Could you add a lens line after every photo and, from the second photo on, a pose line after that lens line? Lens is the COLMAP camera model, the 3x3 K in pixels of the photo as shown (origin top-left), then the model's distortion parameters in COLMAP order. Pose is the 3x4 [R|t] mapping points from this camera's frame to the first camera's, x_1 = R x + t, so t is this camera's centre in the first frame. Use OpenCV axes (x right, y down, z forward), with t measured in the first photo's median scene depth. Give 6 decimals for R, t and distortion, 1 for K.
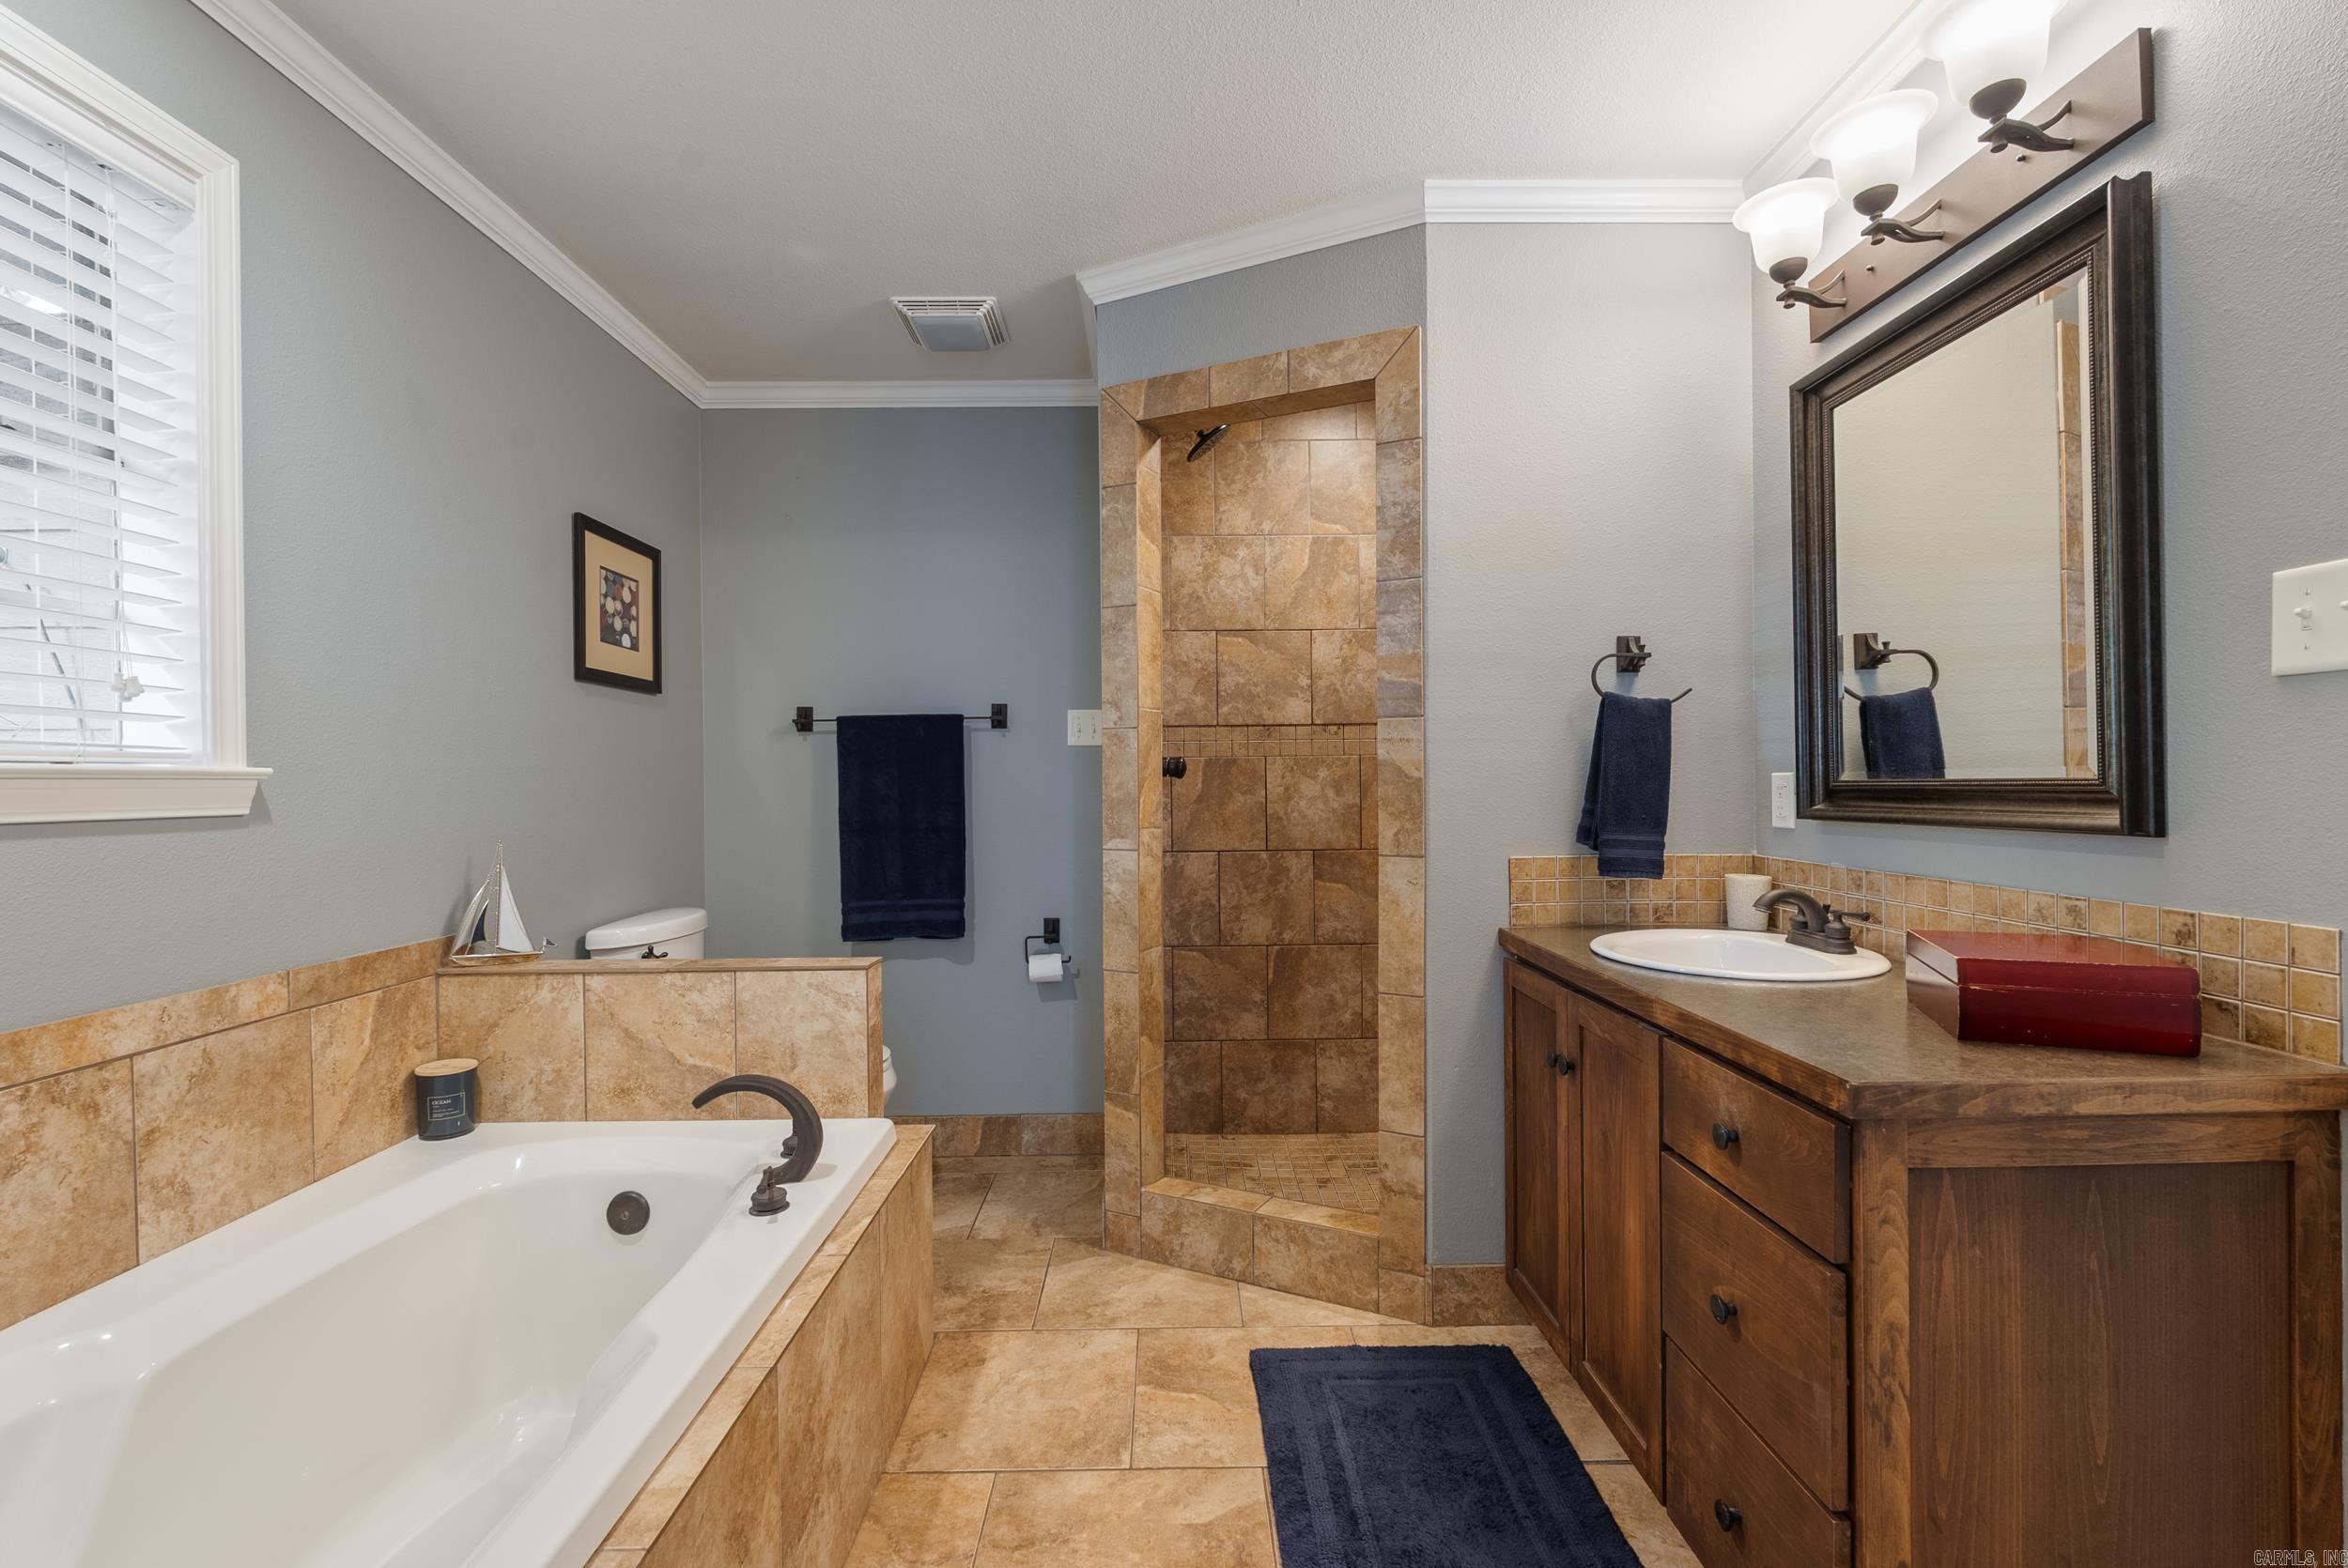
lens RADIAL K [[1043.3, 0, 1179.0], [0, 1043.3, 770.0], [0, 0, 1]] dist [-0.008049, 0.001290]
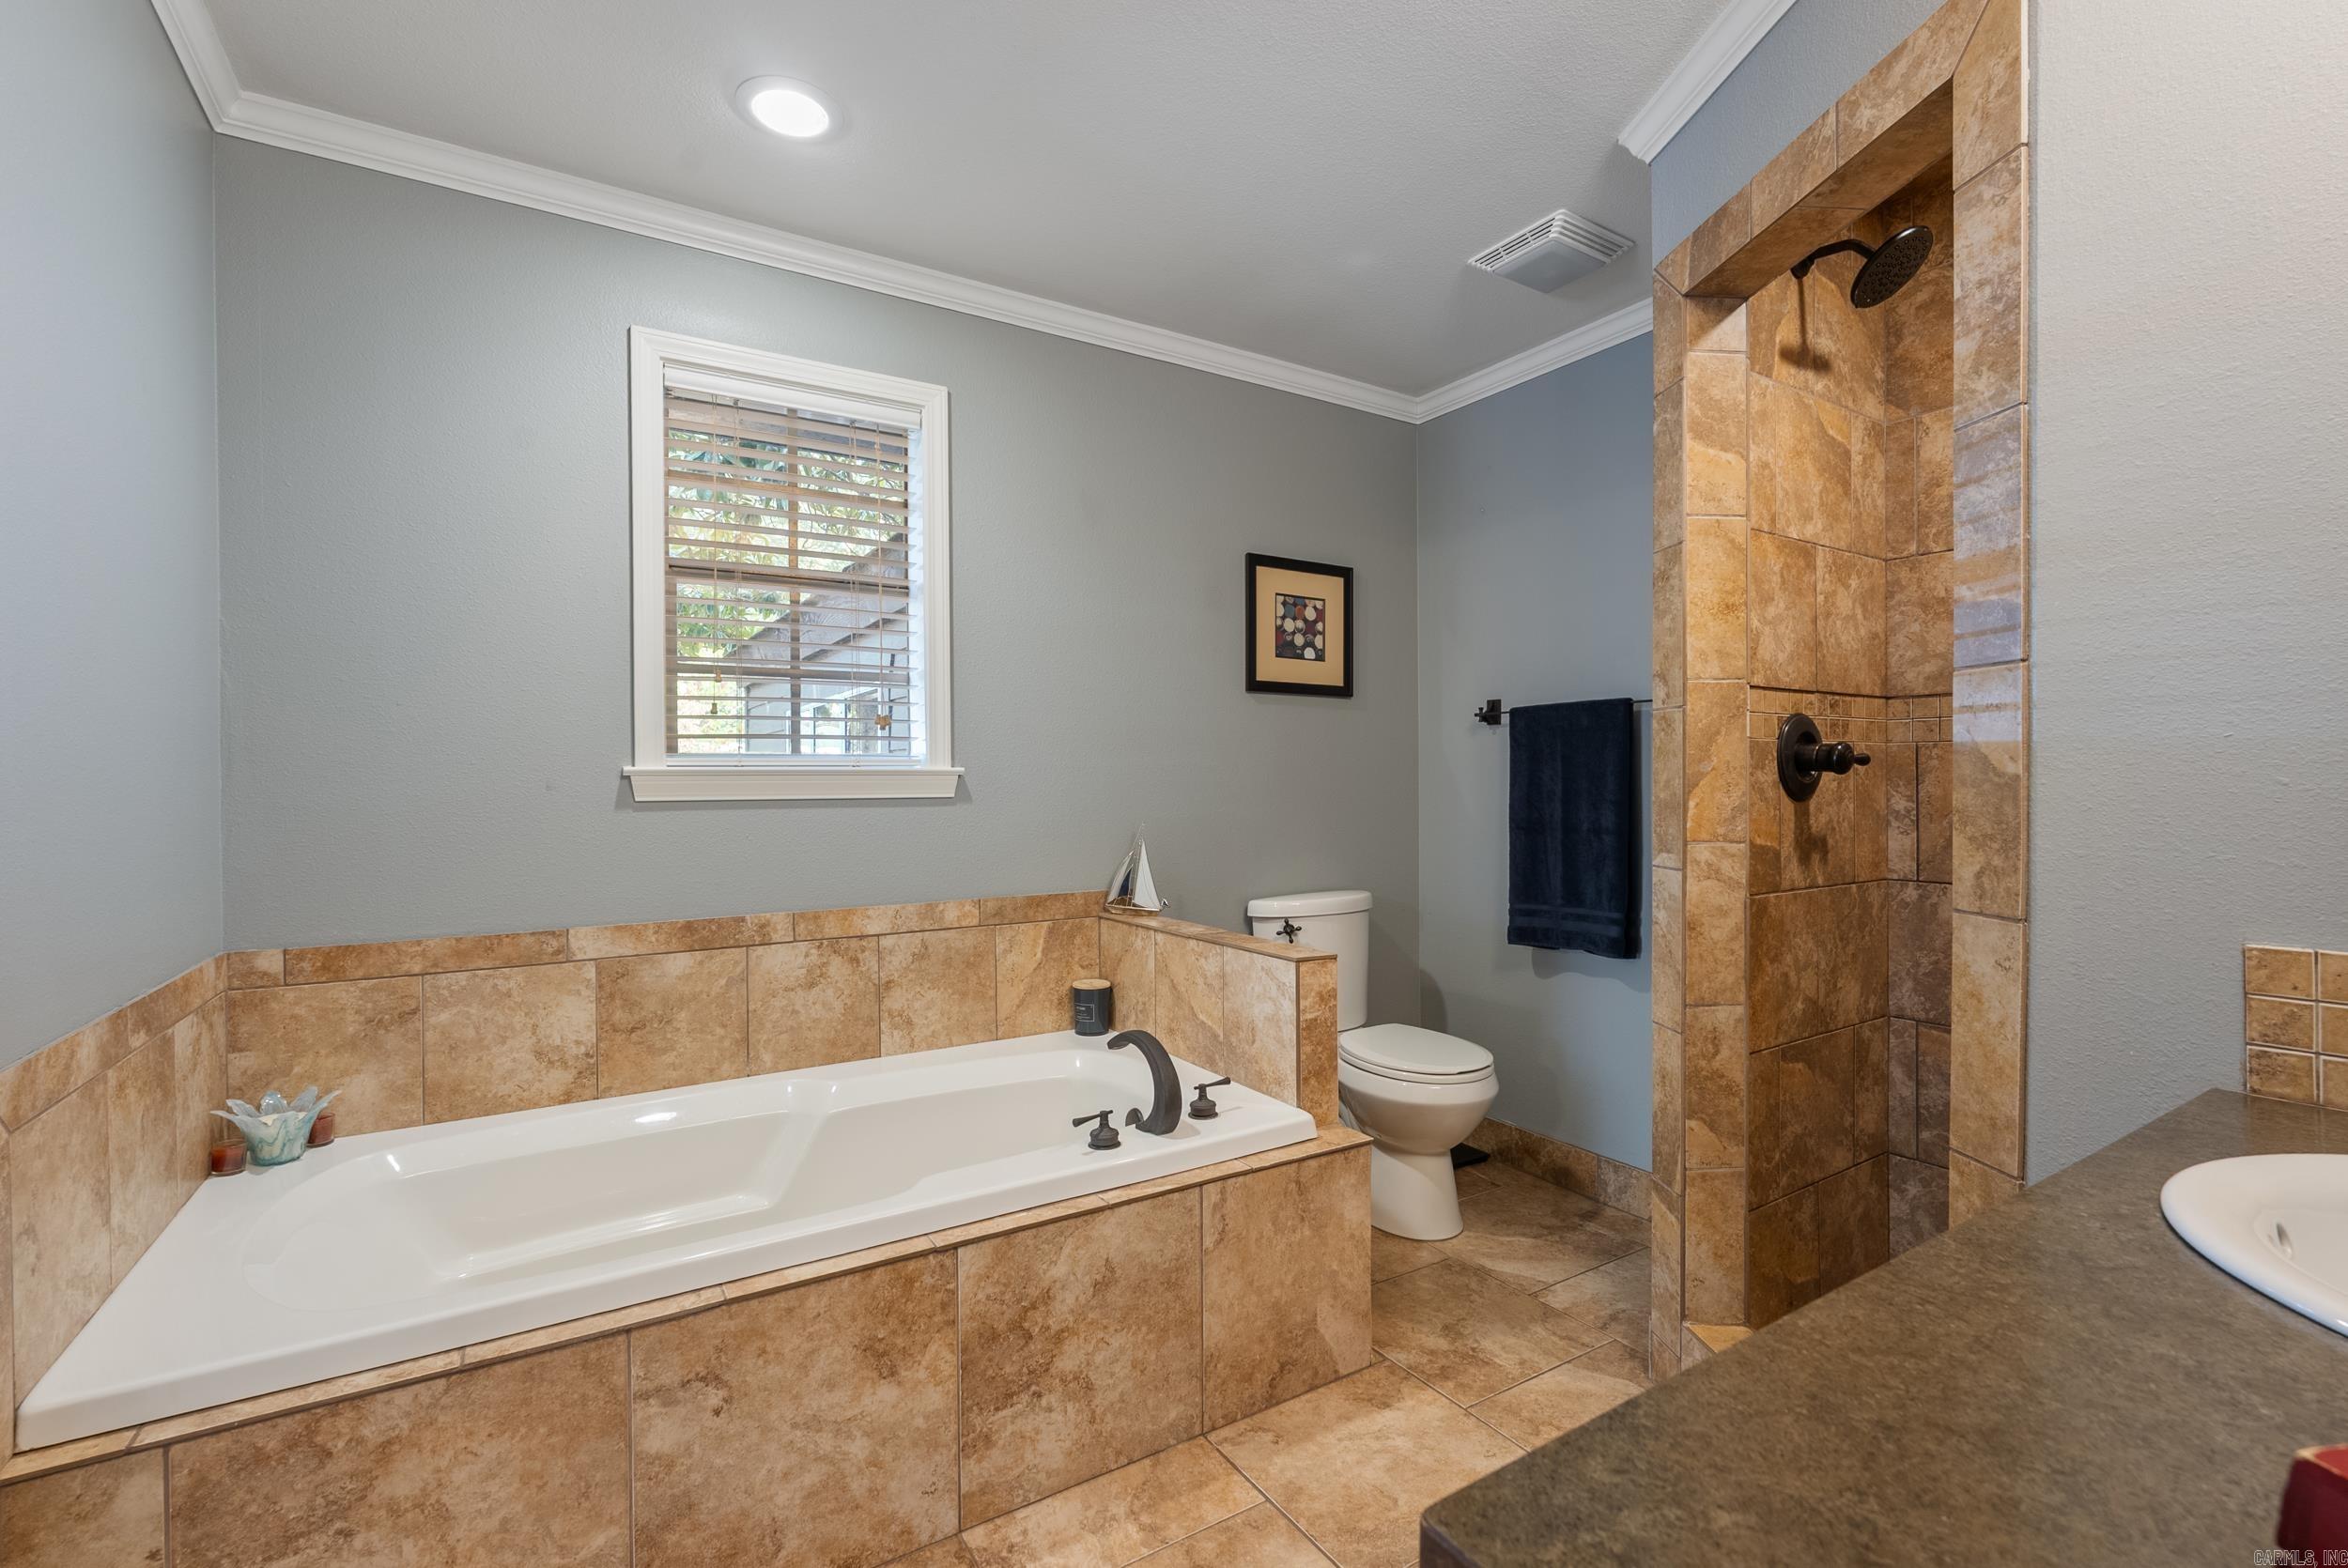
lens RADIAL K [[1043.3, 0, 1179.0], [0, 1043.3, 770.0], [0, 0, 1]] dist [-0.008049, 0.001290]
pose [[0.509485, -0.001520, -0.860478, 0.471822], [0.009487, 0.999948, 0.003850, -0.001266], [0.860427, -0.010125, 0.509473, 0.348072]]
